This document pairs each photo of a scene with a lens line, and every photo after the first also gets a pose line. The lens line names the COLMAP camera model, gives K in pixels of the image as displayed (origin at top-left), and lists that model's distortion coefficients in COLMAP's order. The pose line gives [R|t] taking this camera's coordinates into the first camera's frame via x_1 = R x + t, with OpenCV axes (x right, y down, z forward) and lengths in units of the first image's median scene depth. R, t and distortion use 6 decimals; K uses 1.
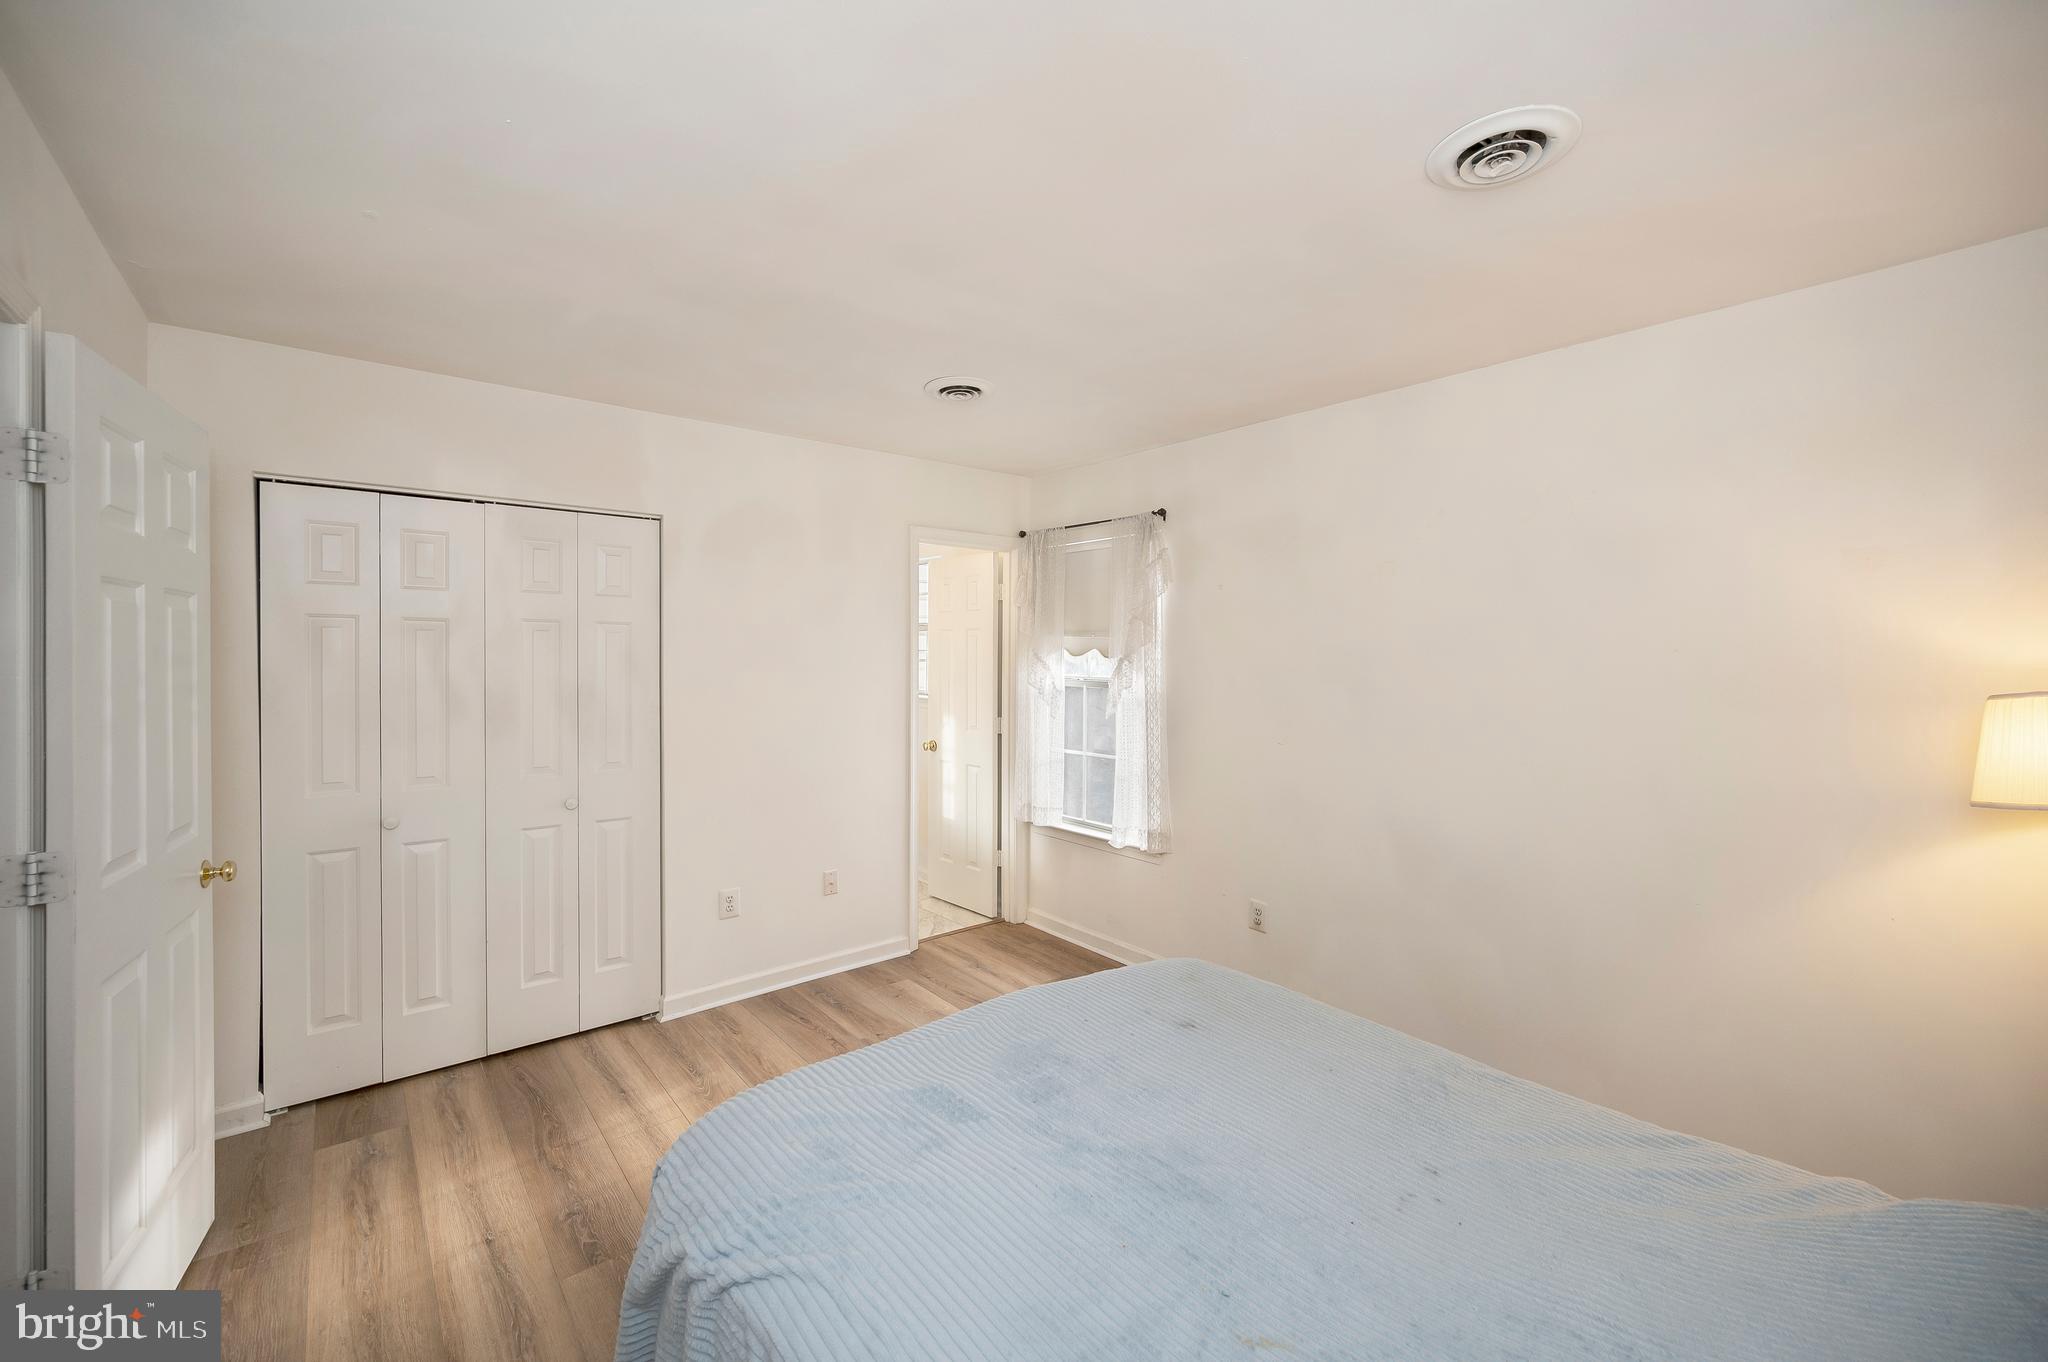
lens RADIAL K [[830.8, 0, 1021.9], [0, 830.8, 669.7], [0, 0, 1]] dist [0.001803, -0.000387]
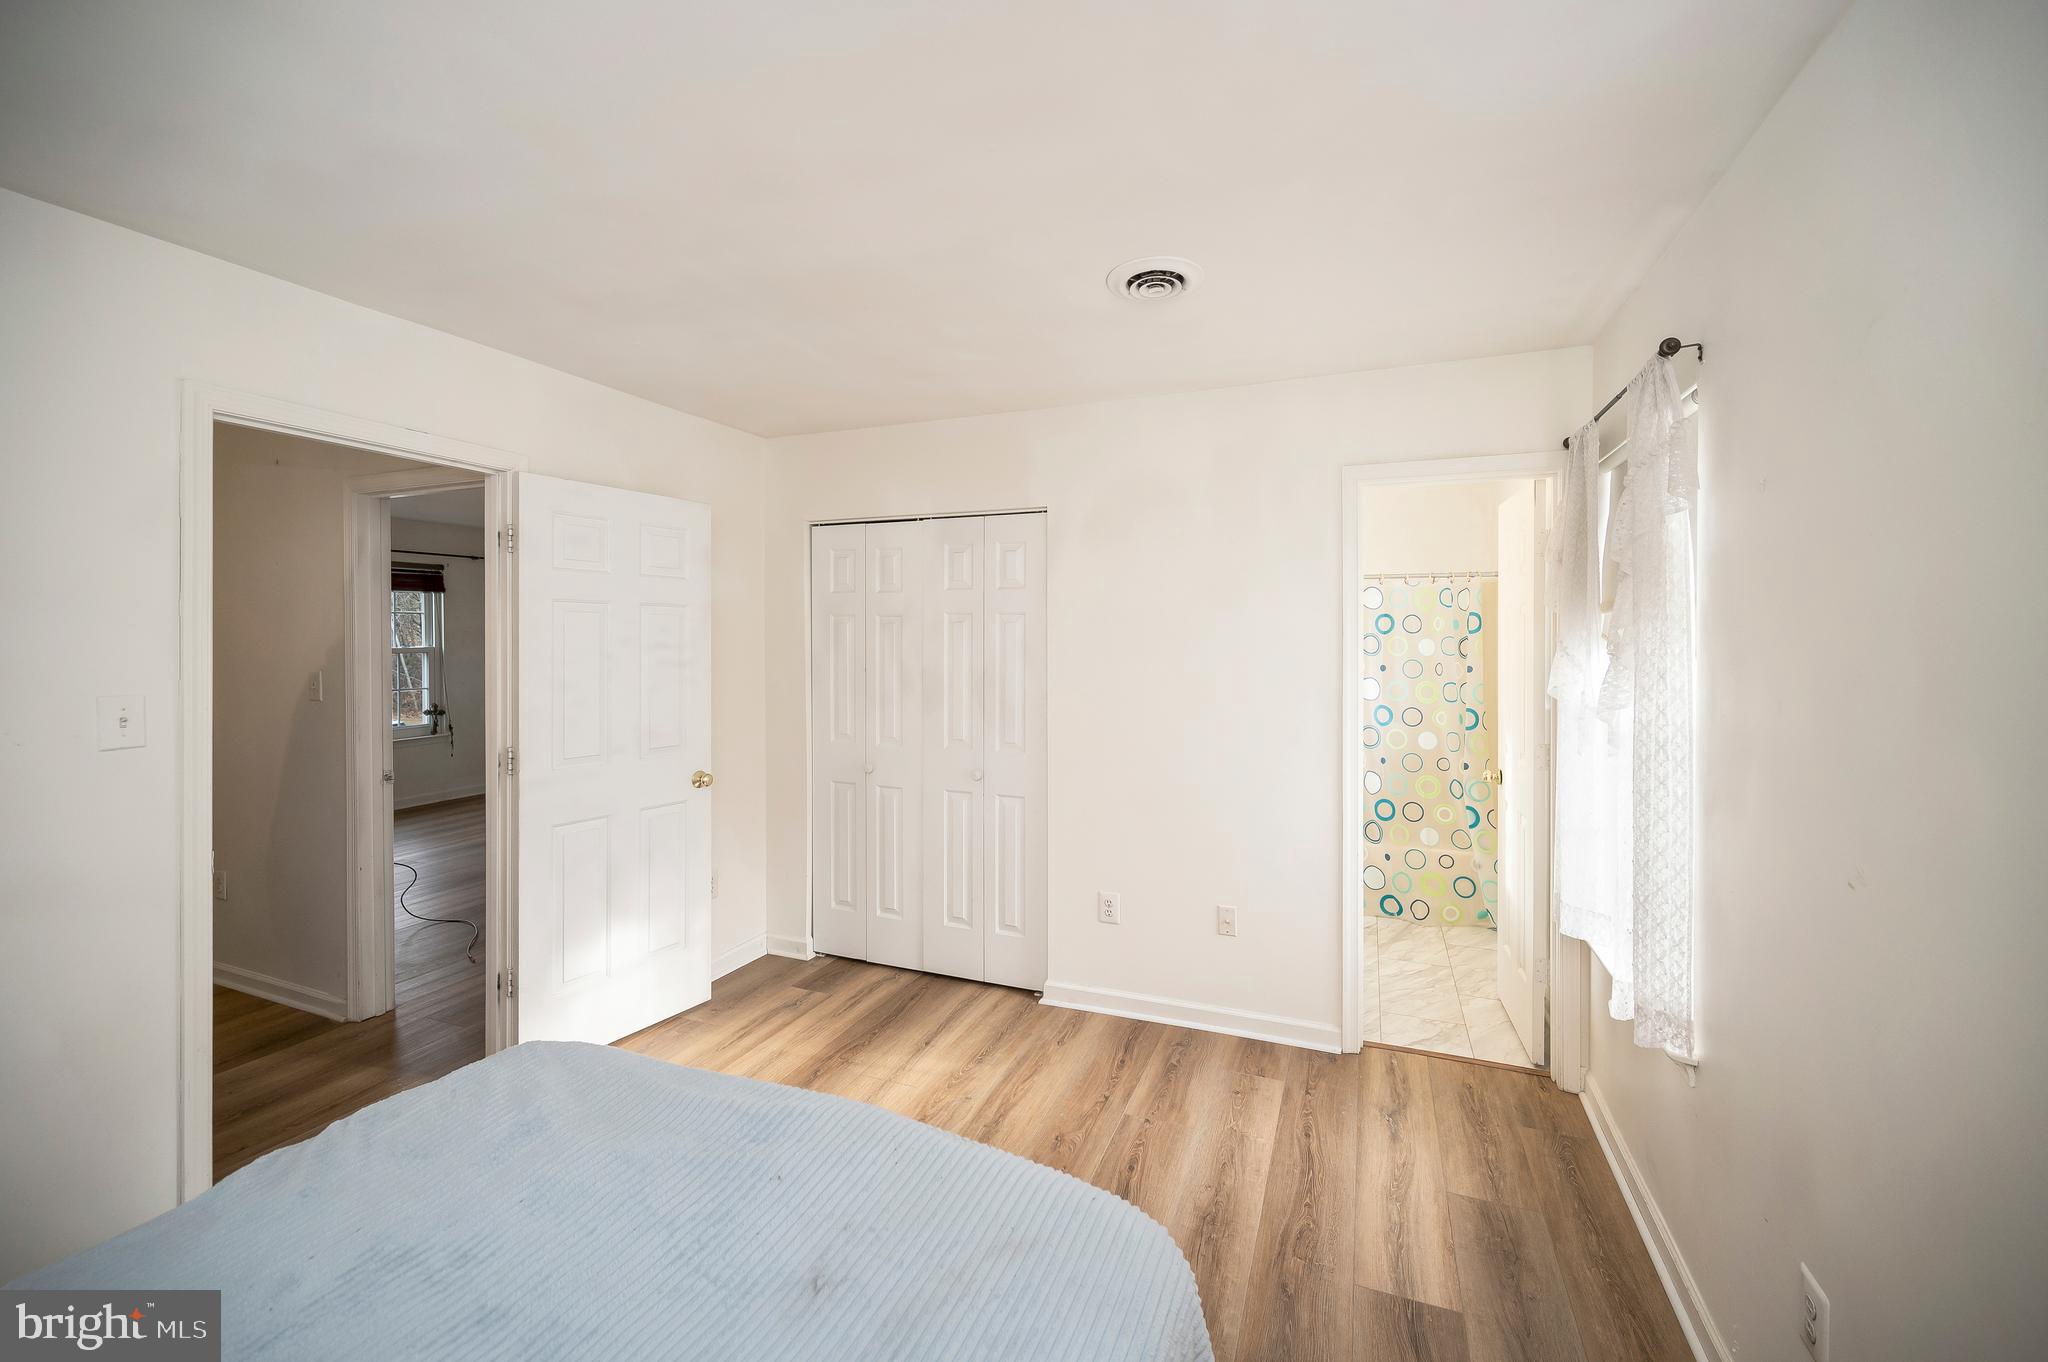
lens RADIAL K [[830.8, 0, 1047.8], [0, 830.8, 646.5], [0, 0, 1]] dist [0.001803, -0.000387]
pose [[0.479086, 0.003562, -0.877761, 0.452752], [-0.017820, 0.999825, -0.005669, -0.007592], [0.877587, 0.018358, 0.479065, 0.498952]]
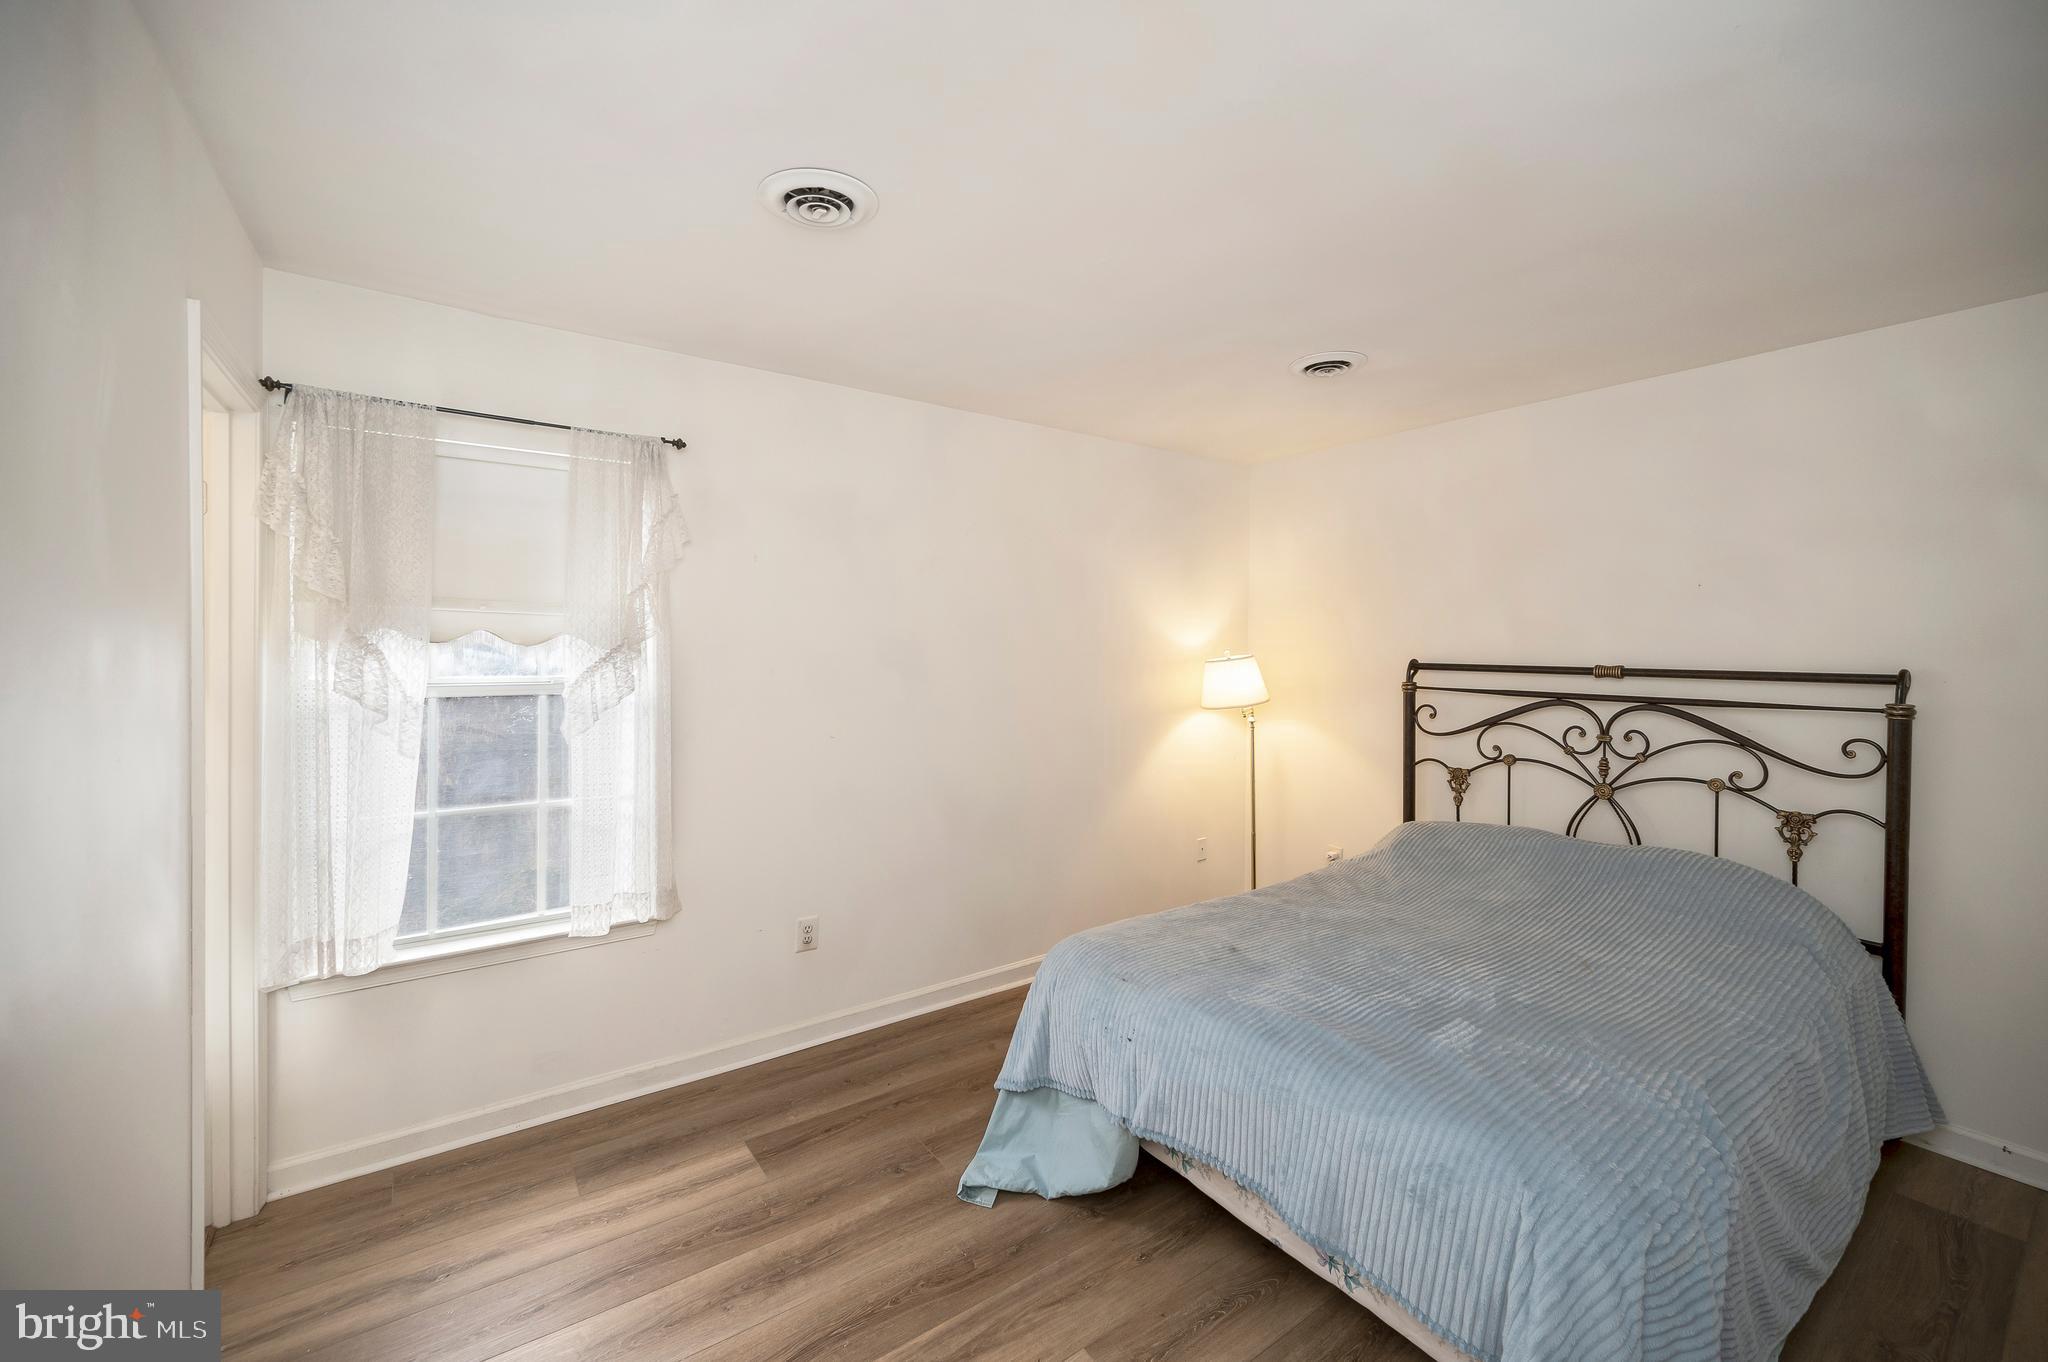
lens RADIAL K [[830.8, 0, 1033.7], [0, 830.8, 658.9], [0, 0, 1]] dist [0.001803, -0.000387]
pose [[0.068695, -0.024606, 0.997334, -0.580441], [0.013924, 0.999622, 0.023704, -0.015717], [-0.997541, 0.012258, 0.069012, 0.694783]]
